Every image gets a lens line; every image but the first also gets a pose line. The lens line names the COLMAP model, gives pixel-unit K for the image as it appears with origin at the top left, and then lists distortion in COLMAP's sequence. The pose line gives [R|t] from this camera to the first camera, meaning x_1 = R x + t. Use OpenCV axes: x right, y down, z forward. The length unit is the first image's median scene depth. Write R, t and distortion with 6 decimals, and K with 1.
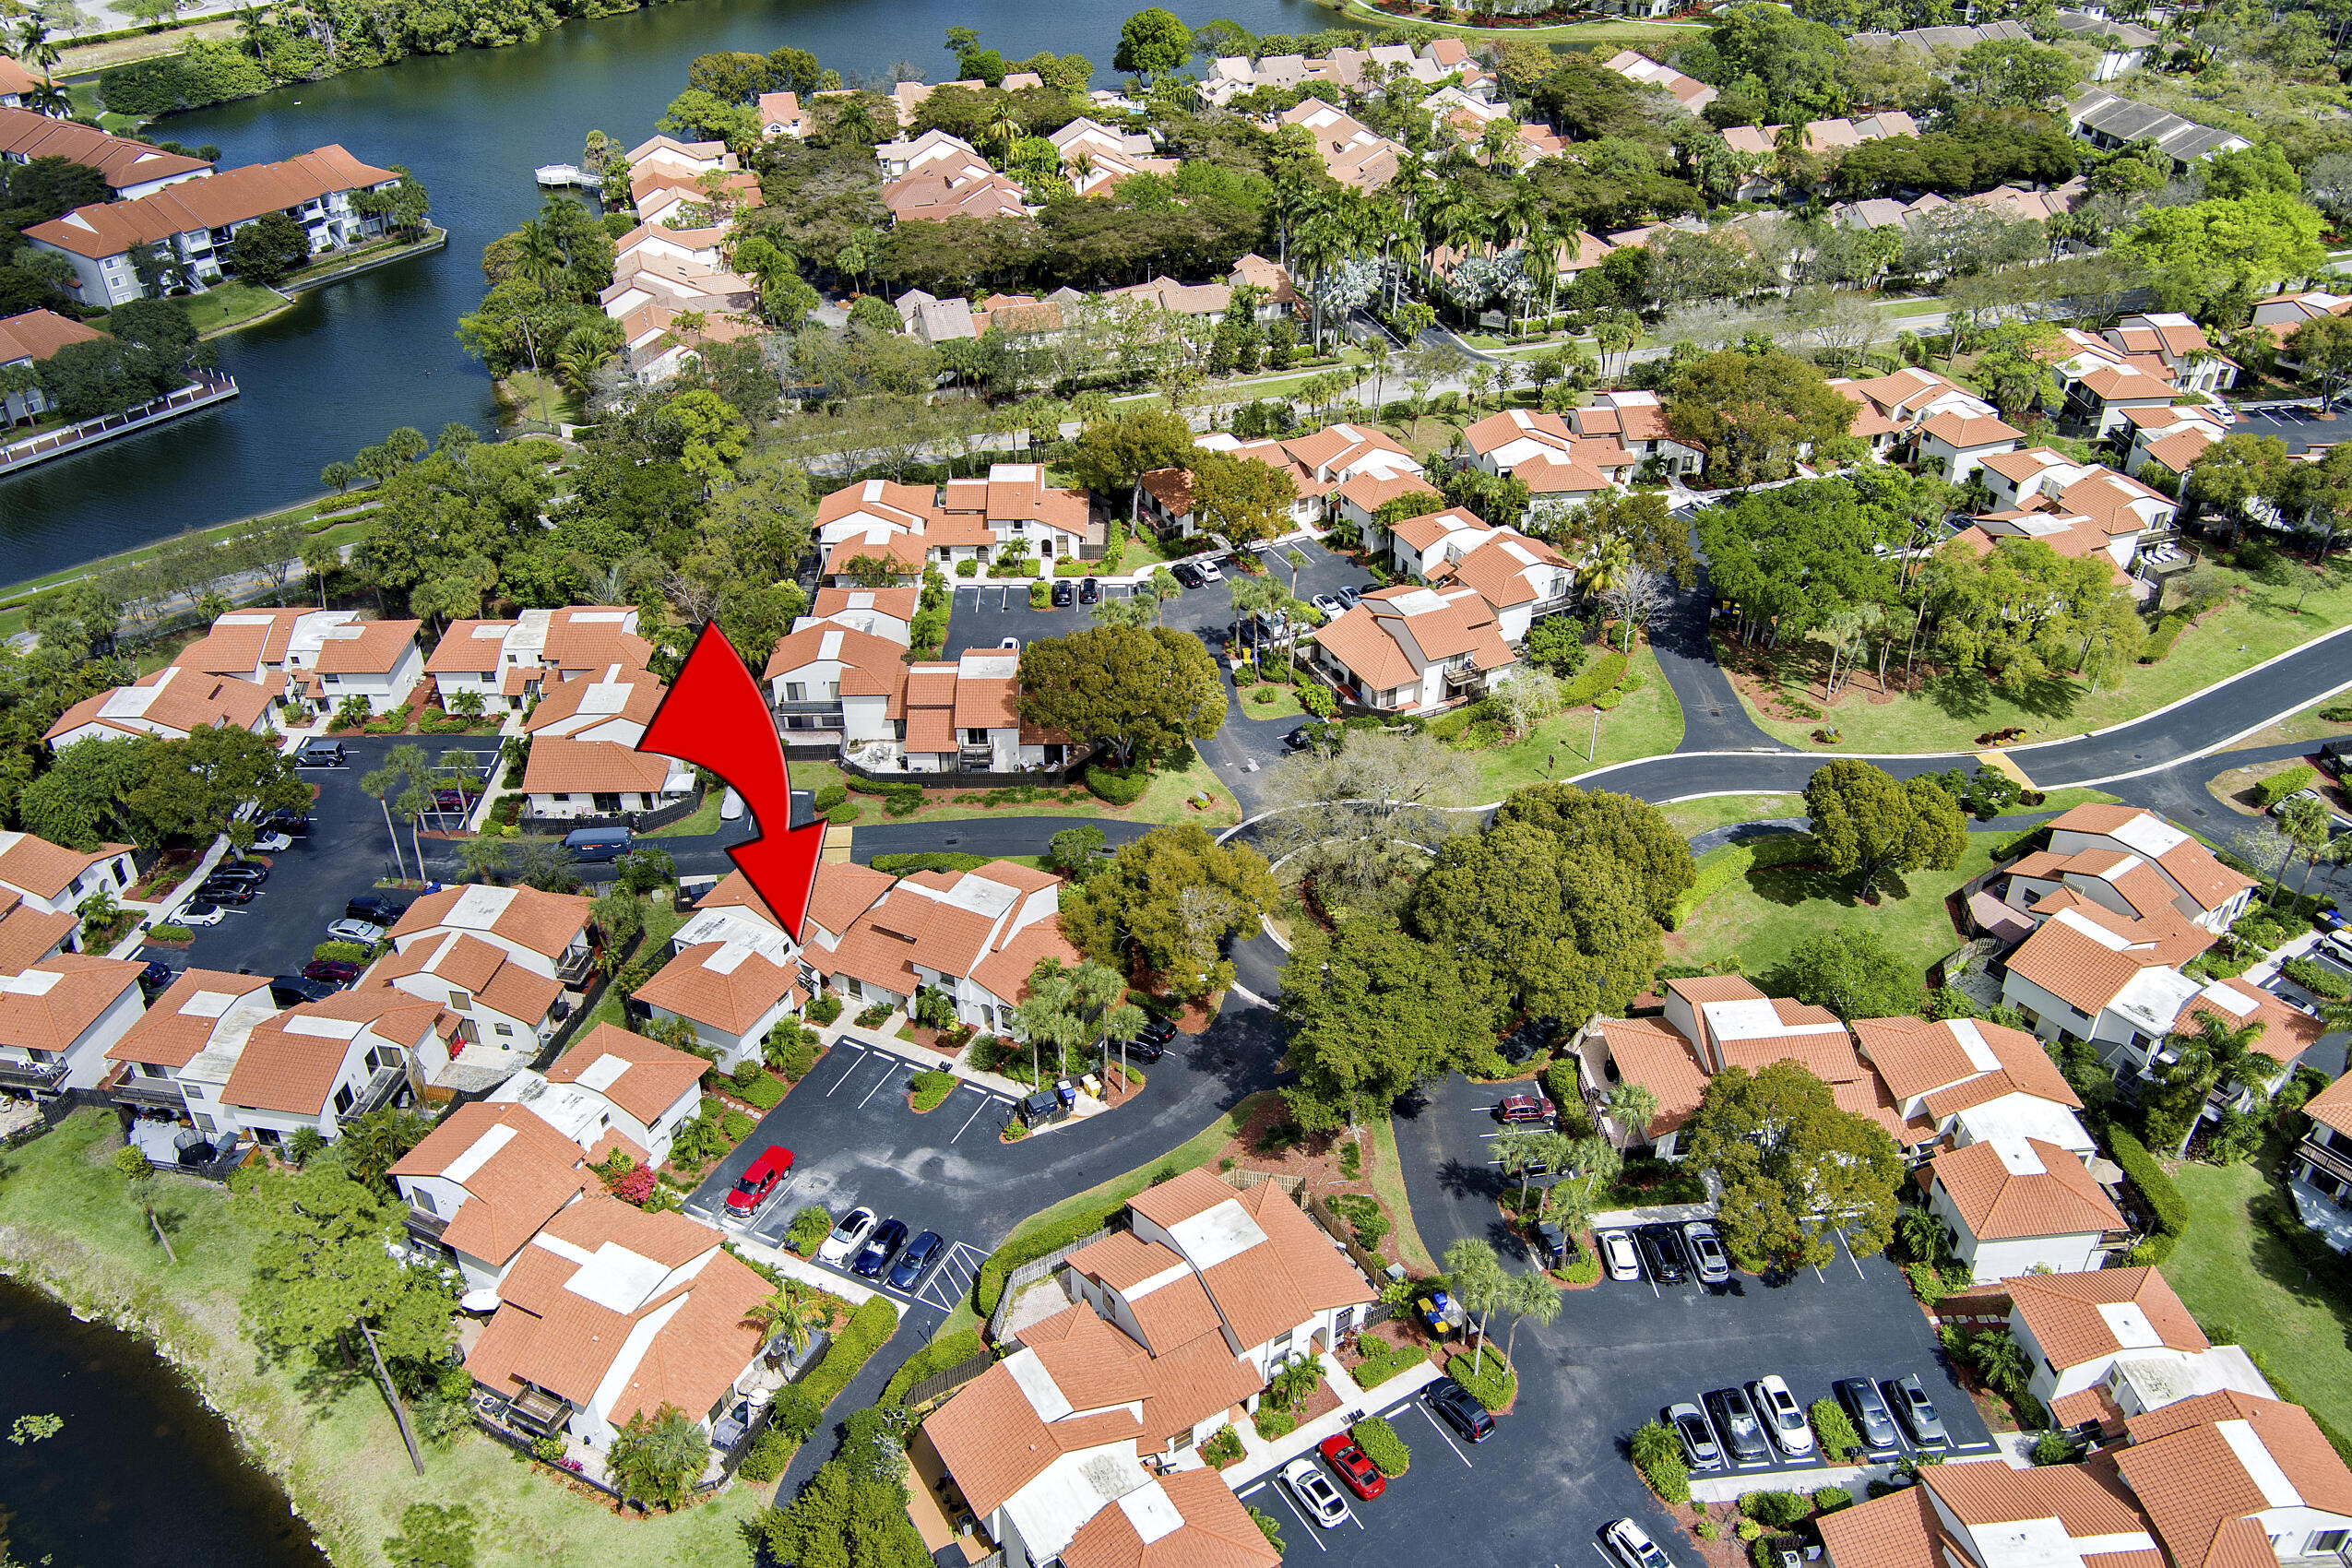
lens RADIAL K [[1855.2, 0, 1176.0], [0, 1855.2, 784.0], [0, 0, 1]] dist [0.018153, 0.004975]
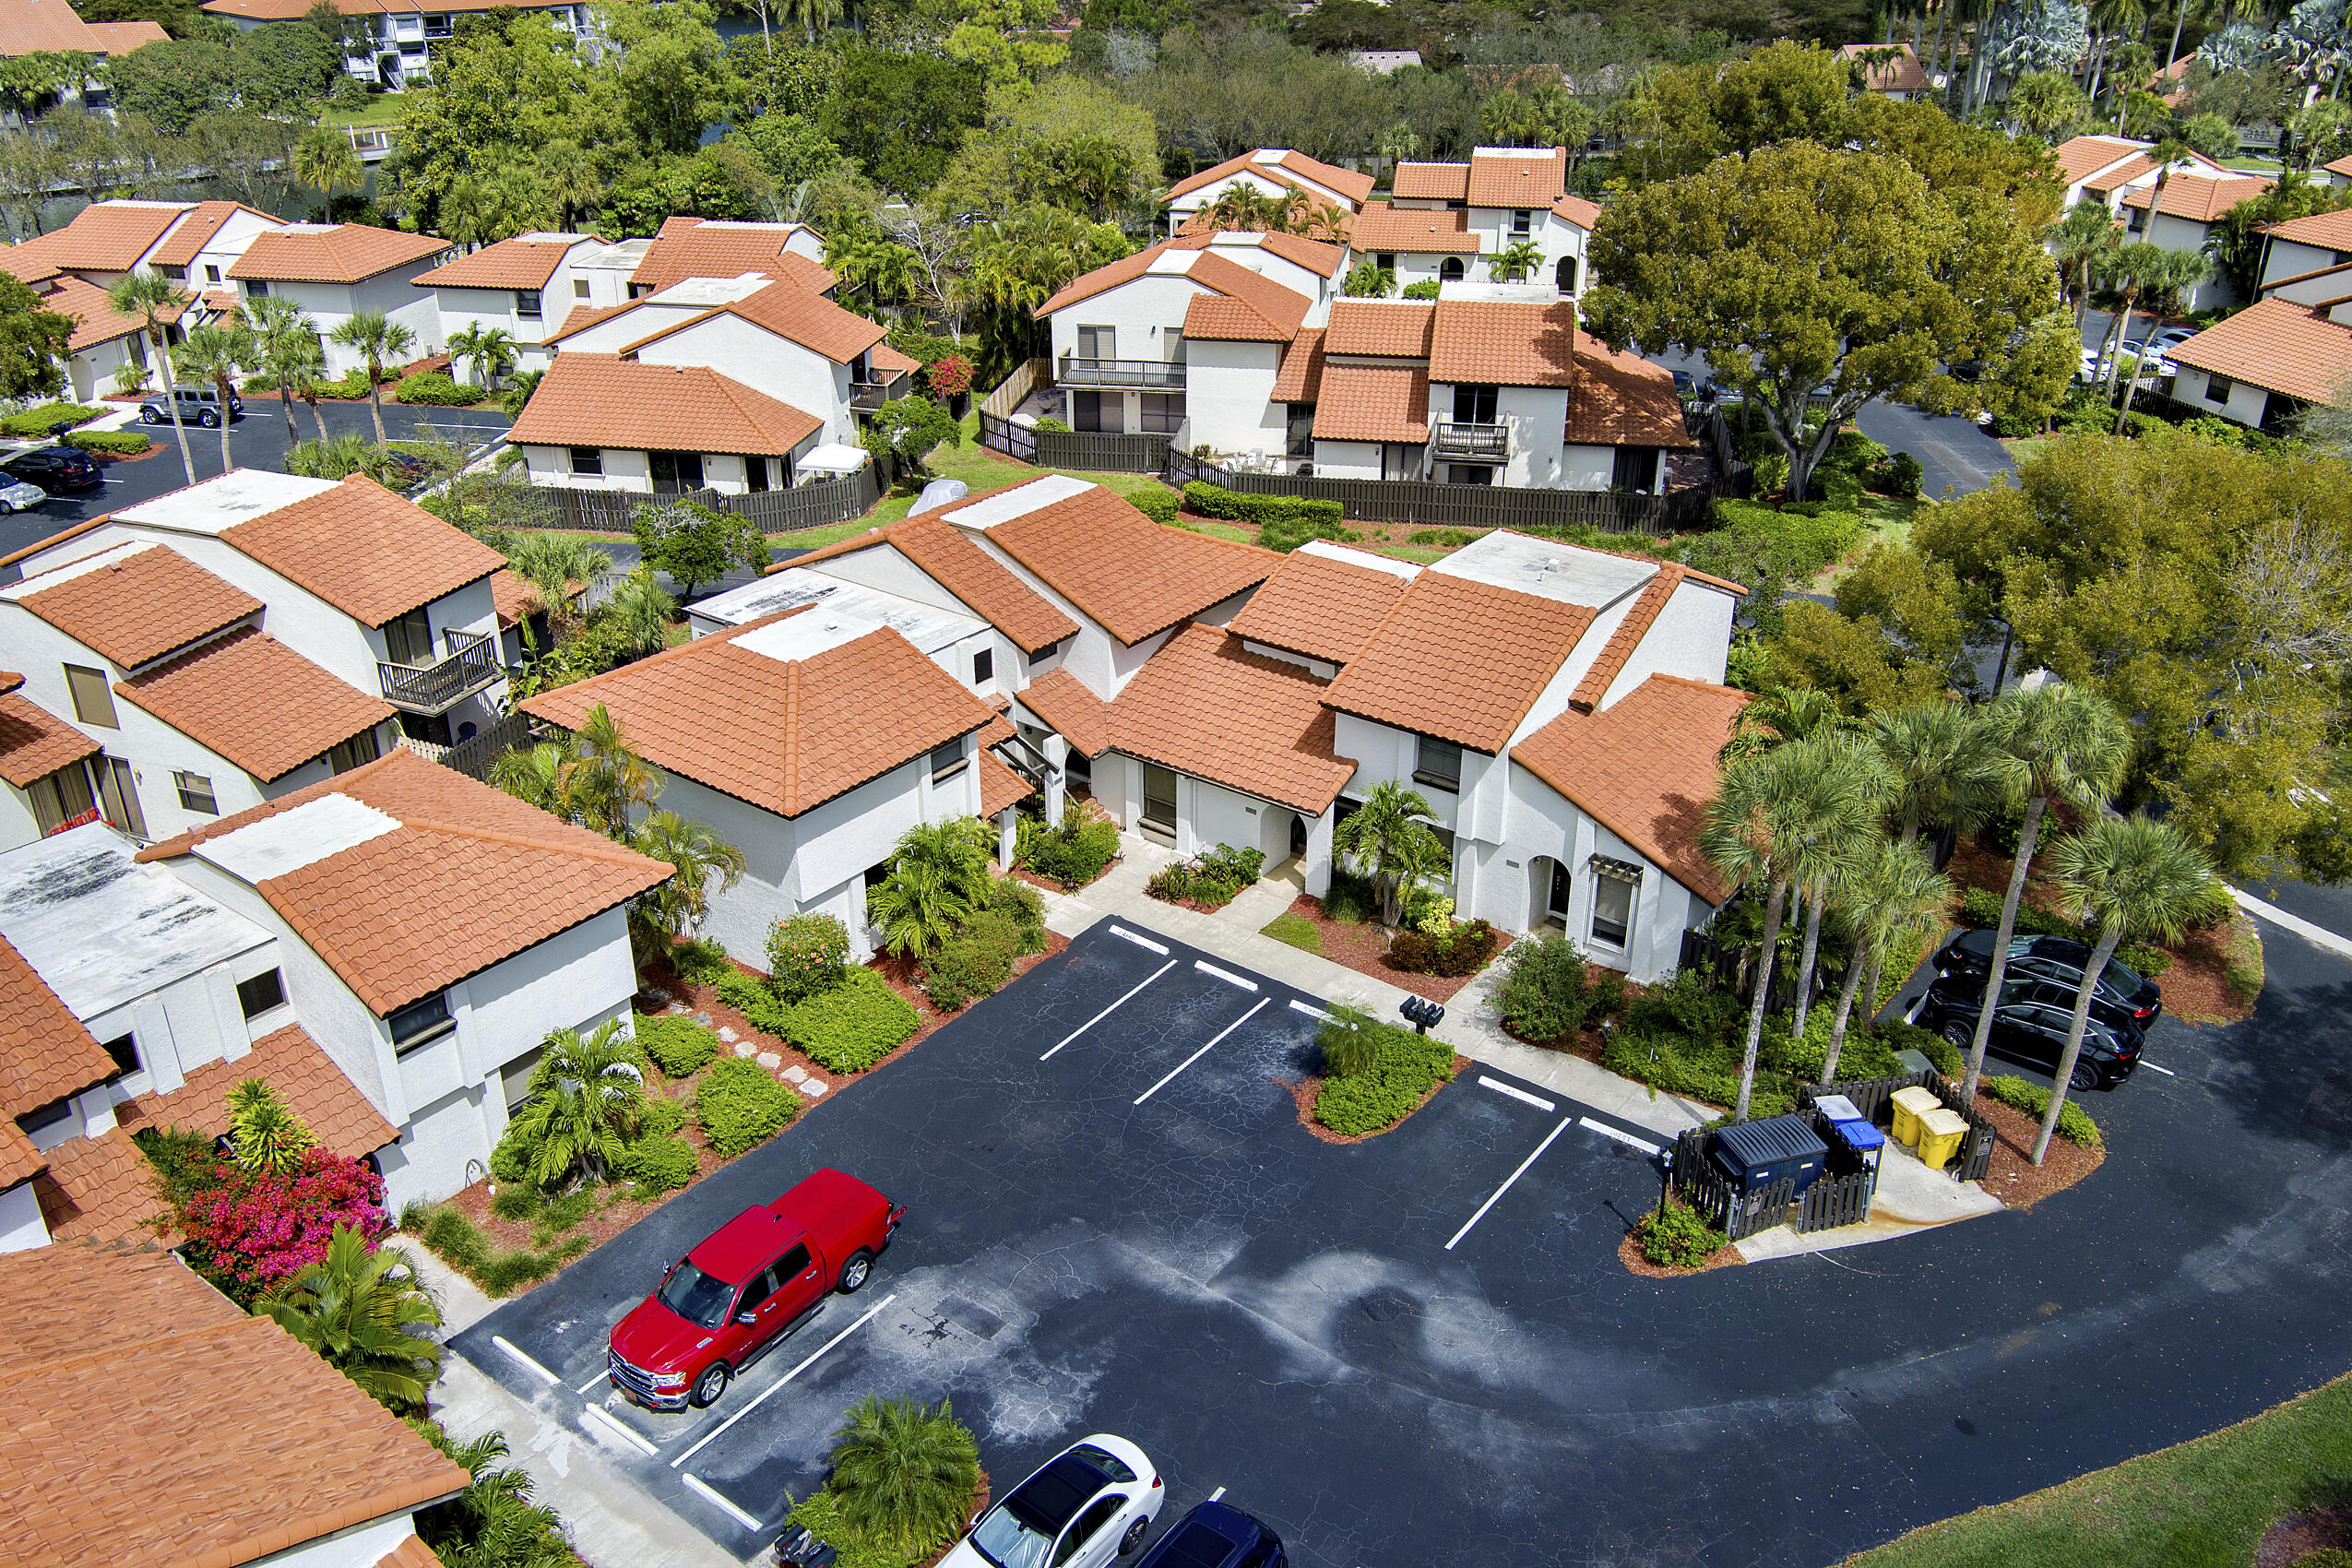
lens RADIAL K [[1855.2, 0, 1176.0], [0, 1855.2, 784.0], [0, 0, 1]] dist [0.018153, 0.004975]
pose [[0.982043, 0.082993, -0.169423, -0.112457], [-0.105567, 0.986022, -0.128902, 0.155159], [0.156356, 0.144473, 0.977077, 0.668738]]
